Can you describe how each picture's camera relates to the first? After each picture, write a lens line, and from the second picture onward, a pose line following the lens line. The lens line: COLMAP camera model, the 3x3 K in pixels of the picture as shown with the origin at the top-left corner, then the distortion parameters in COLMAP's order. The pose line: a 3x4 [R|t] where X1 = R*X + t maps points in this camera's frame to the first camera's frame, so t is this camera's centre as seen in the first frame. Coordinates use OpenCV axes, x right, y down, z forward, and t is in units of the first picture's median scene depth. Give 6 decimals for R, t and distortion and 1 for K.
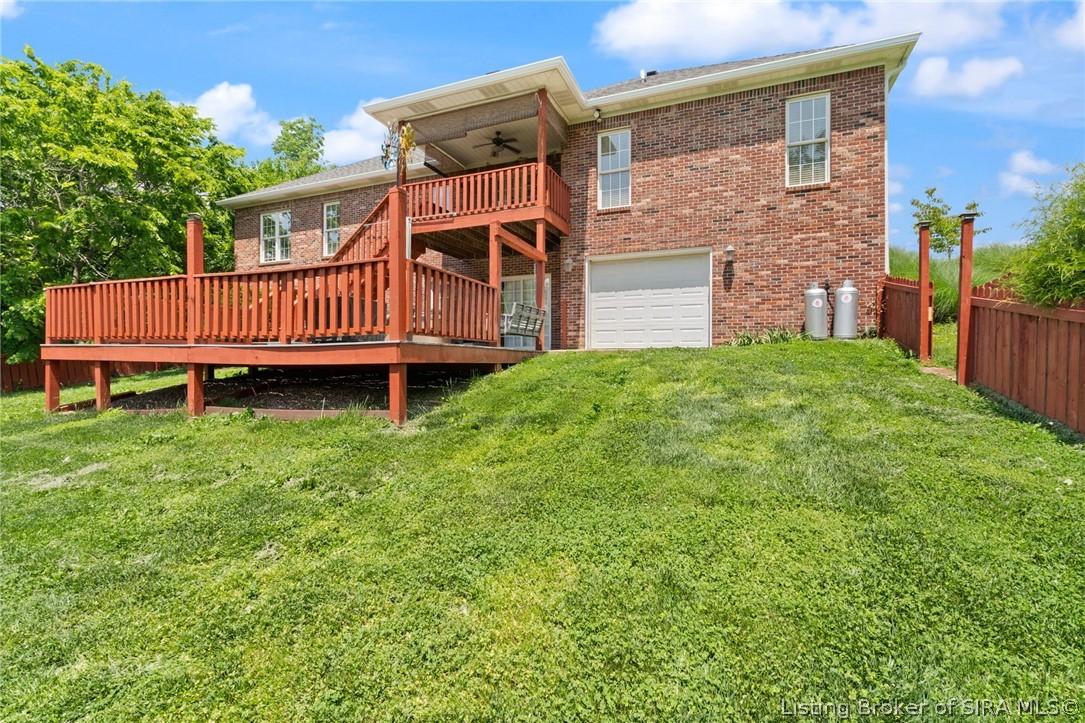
lens RADIAL K [[486.3, 0, 542.5], [0, 486.3, 361.5], [0, 0, 1]] dist [-0.000862, 0.000367]
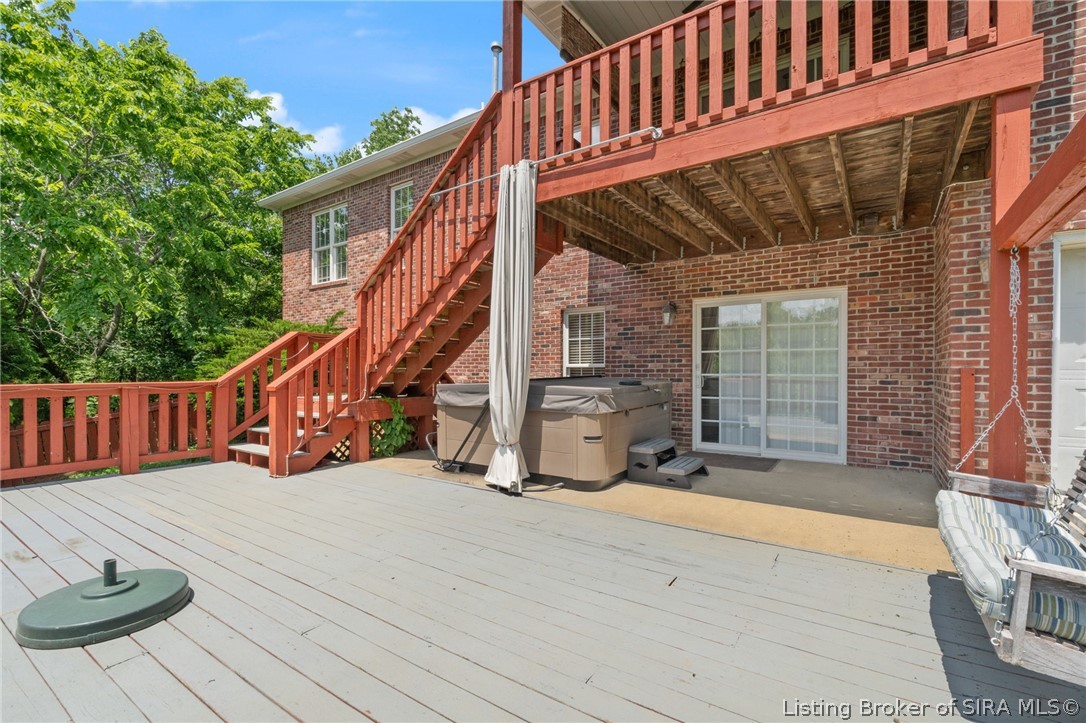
lens RADIAL K [[486.7, 0, 543.0], [0, 486.7, 361.5], [0, 0, 1]] dist [-0.000862, 0.000367]
pose [[0.978396, -0.004501, -0.206692, -0.174289], [0.000242, 0.999787, -0.020626, -0.118851], [0.206741, 0.020130, 0.978189, 0.587610]]
